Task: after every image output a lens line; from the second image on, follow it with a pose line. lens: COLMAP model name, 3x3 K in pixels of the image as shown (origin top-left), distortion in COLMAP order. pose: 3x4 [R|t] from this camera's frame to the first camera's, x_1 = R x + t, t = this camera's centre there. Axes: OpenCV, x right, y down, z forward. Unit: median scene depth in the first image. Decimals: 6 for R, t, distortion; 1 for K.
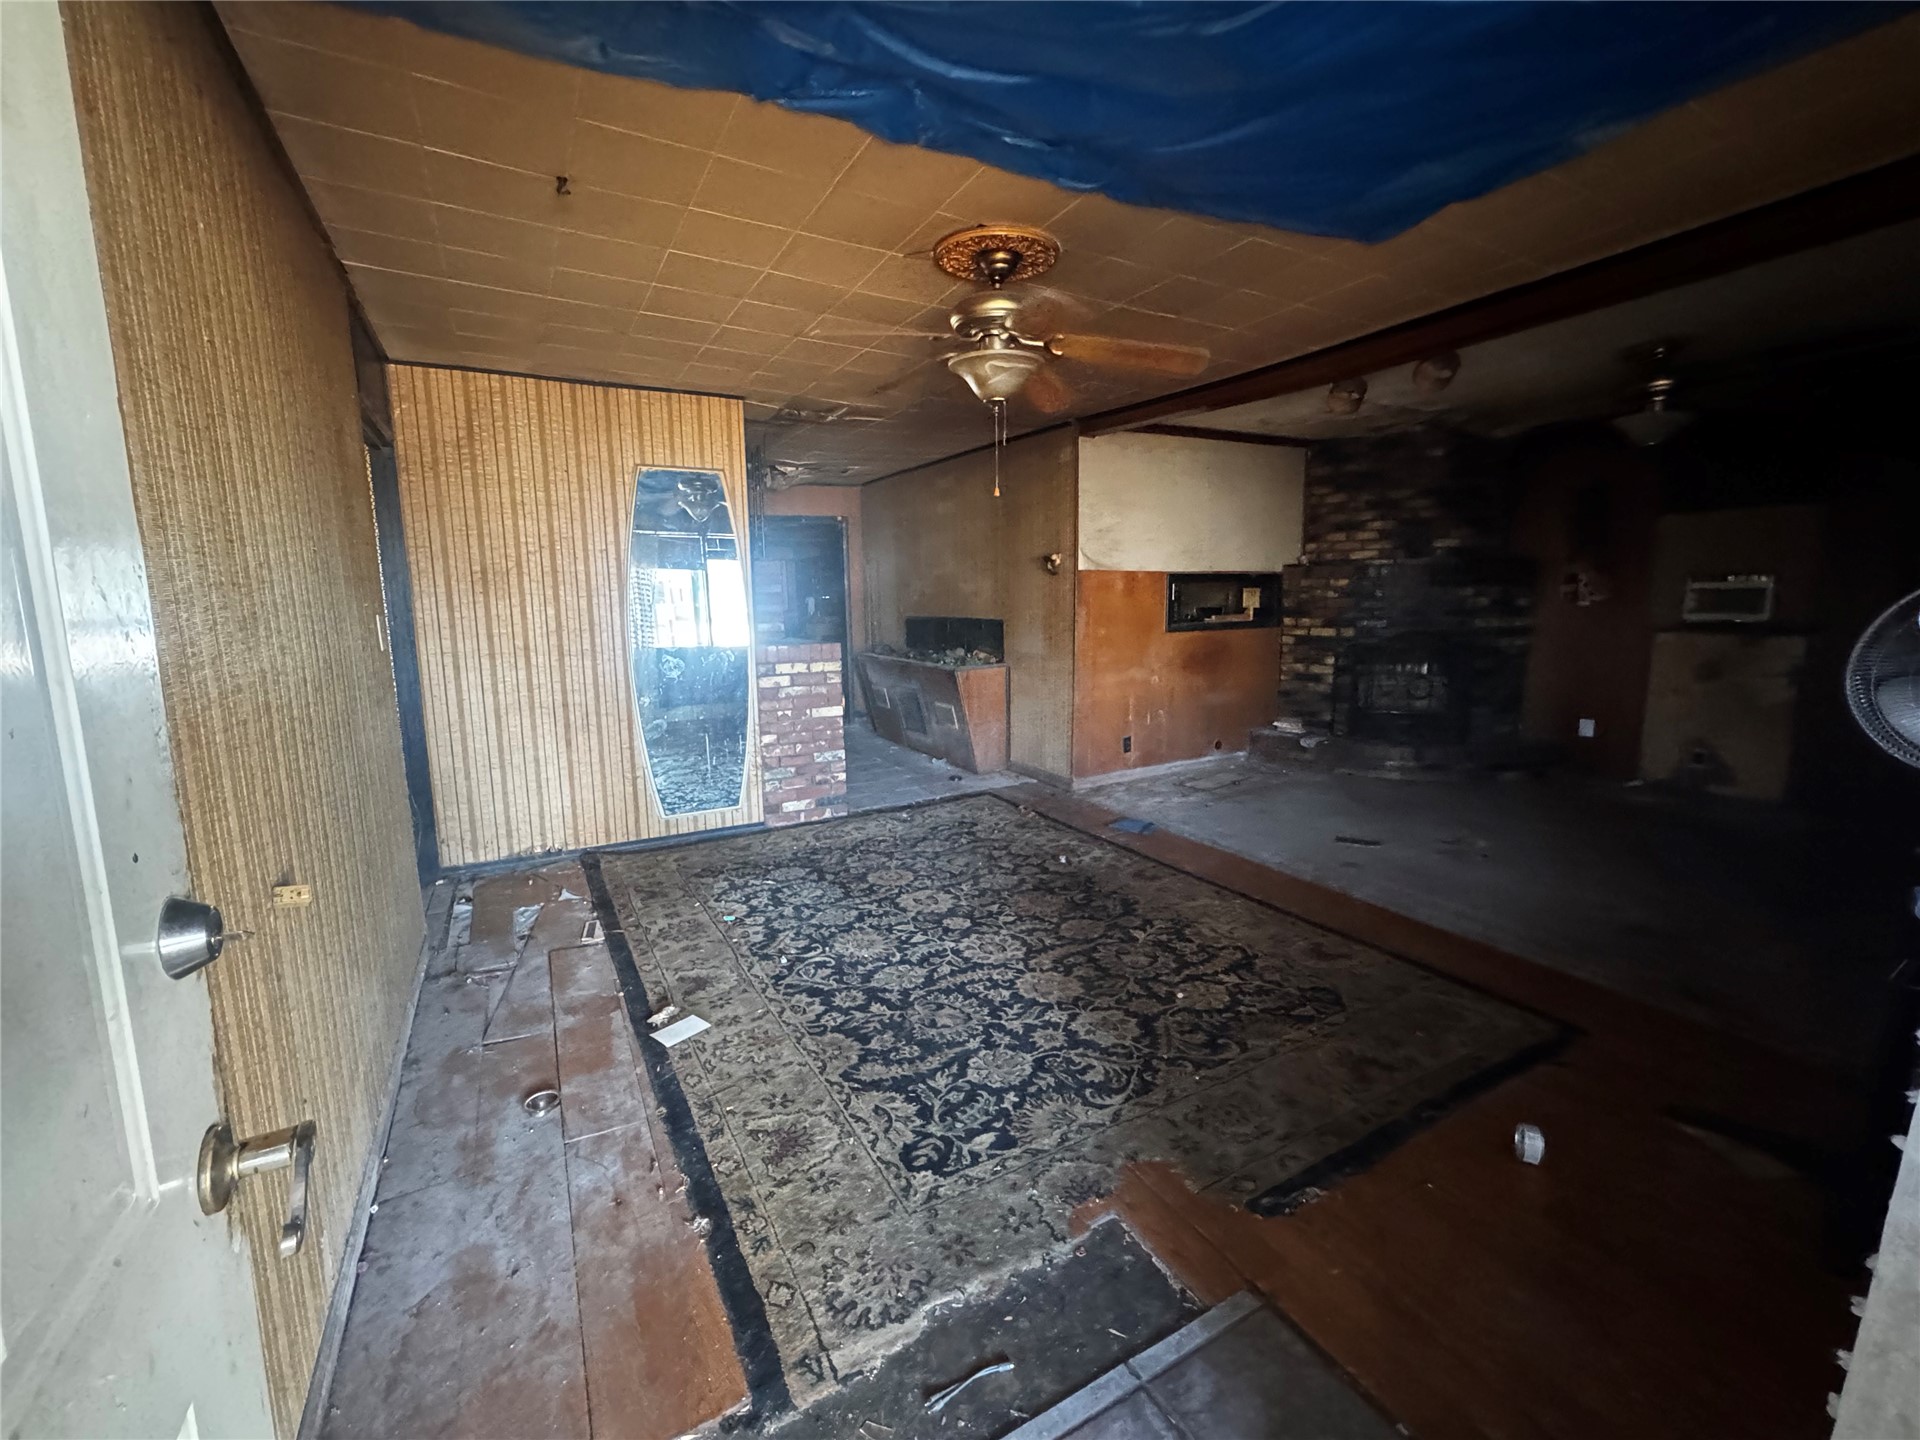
lens RADIAL K [[807.0, 0, 956.2], [0, 807.0, 715.6], [0, 0, 1]] dist [-0.000403, -0.000239]
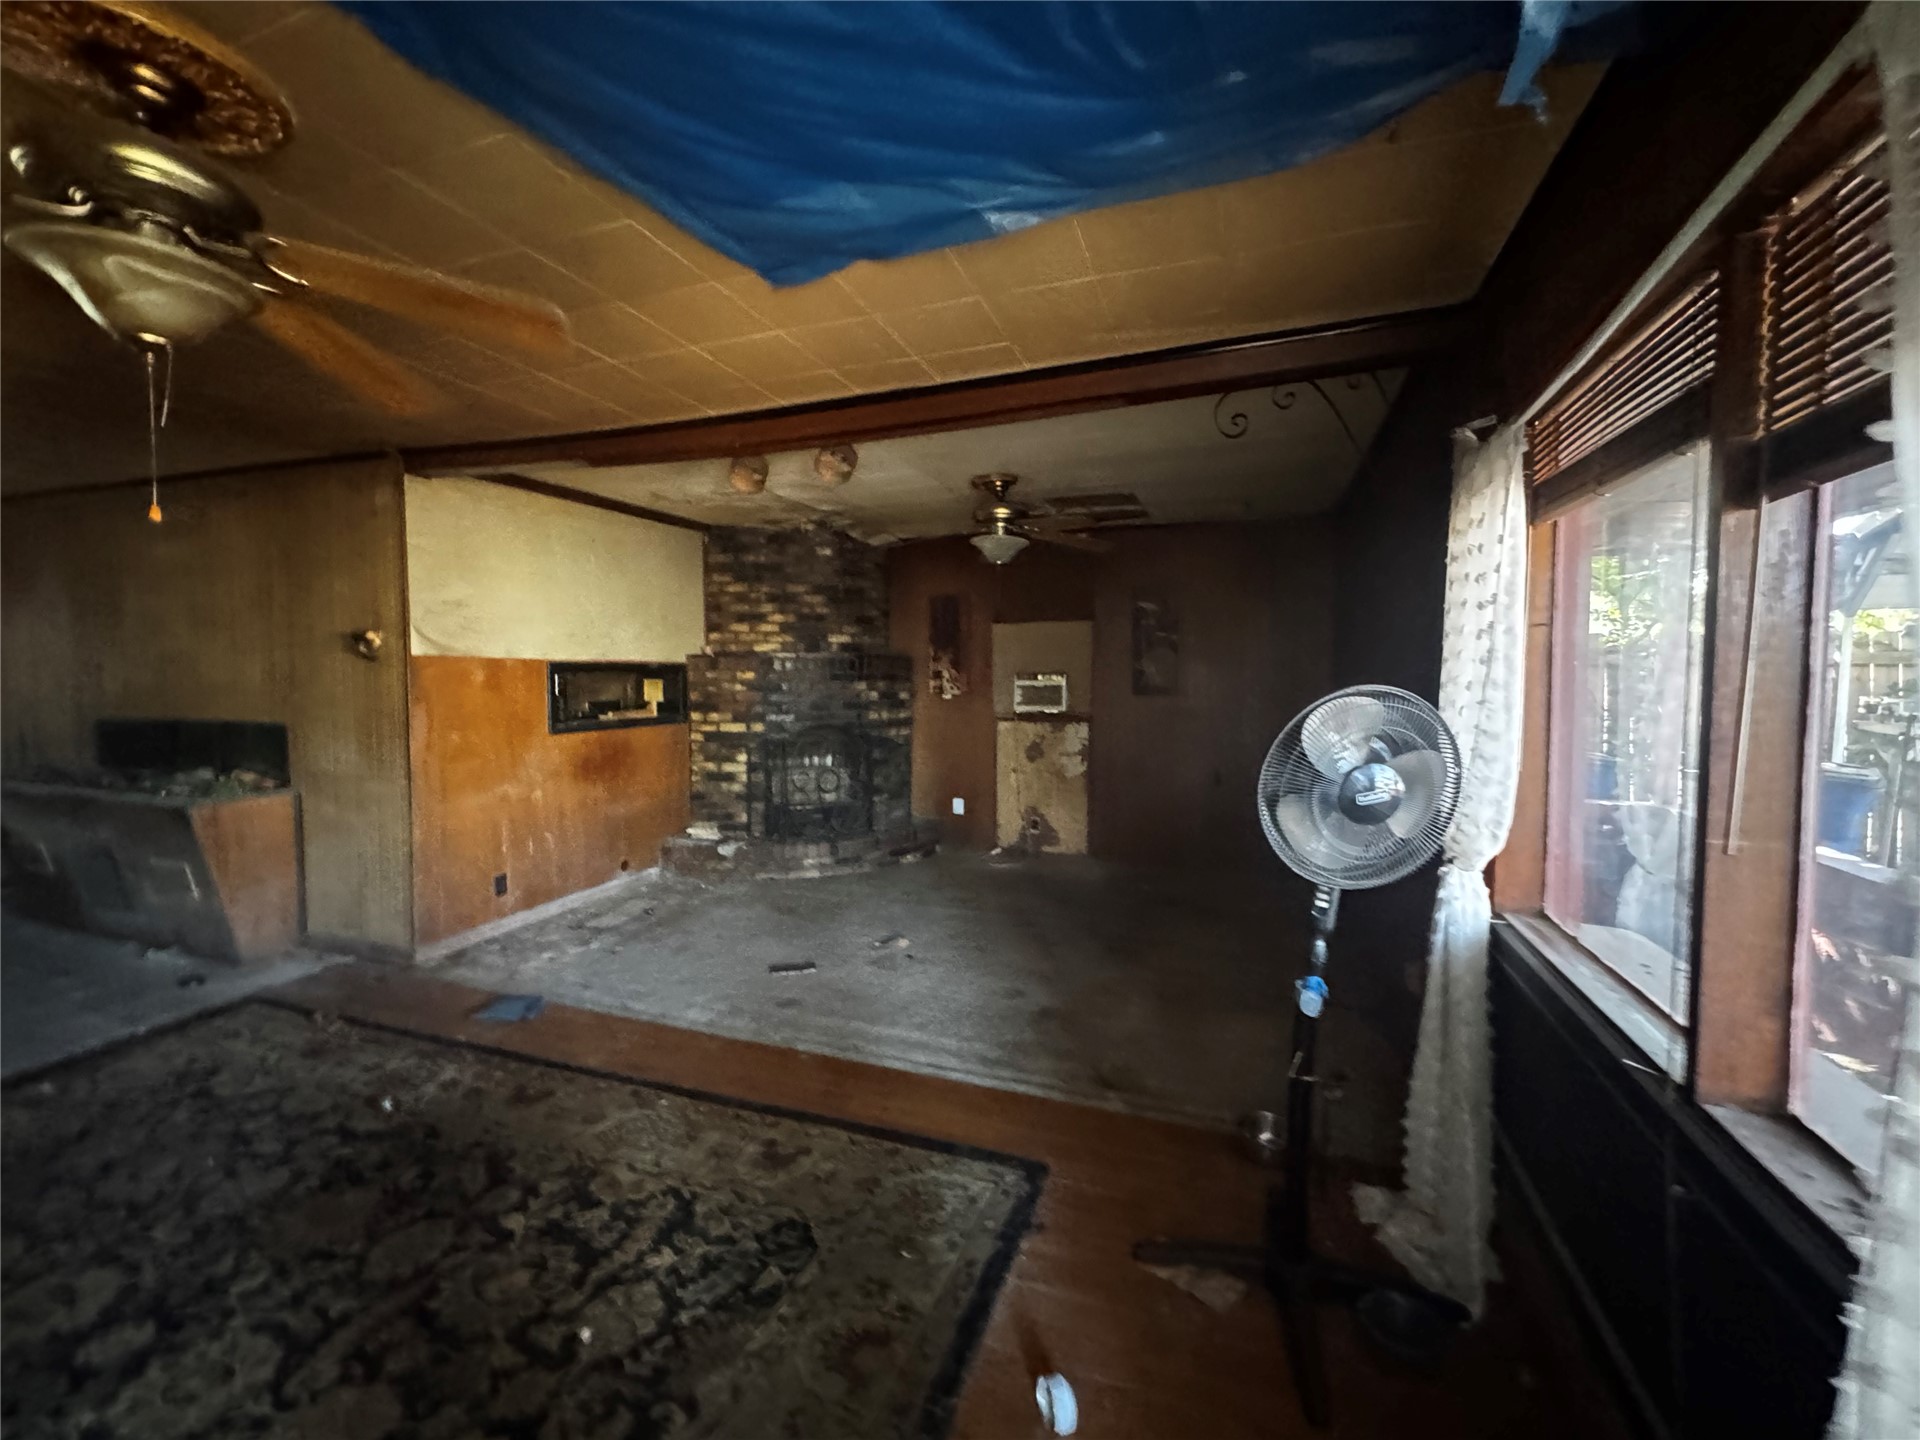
lens RADIAL K [[807.0, 0, 956.2], [0, 807.0, 715.6], [0, 0, 1]] dist [-0.000403, -0.000239]
pose [[0.758749, -0.019447, 0.651093, 0.049468], [0.085692, 0.993847, -0.070177, -0.034074], [-0.645722, 0.109041, 0.755747, 0.145255]]
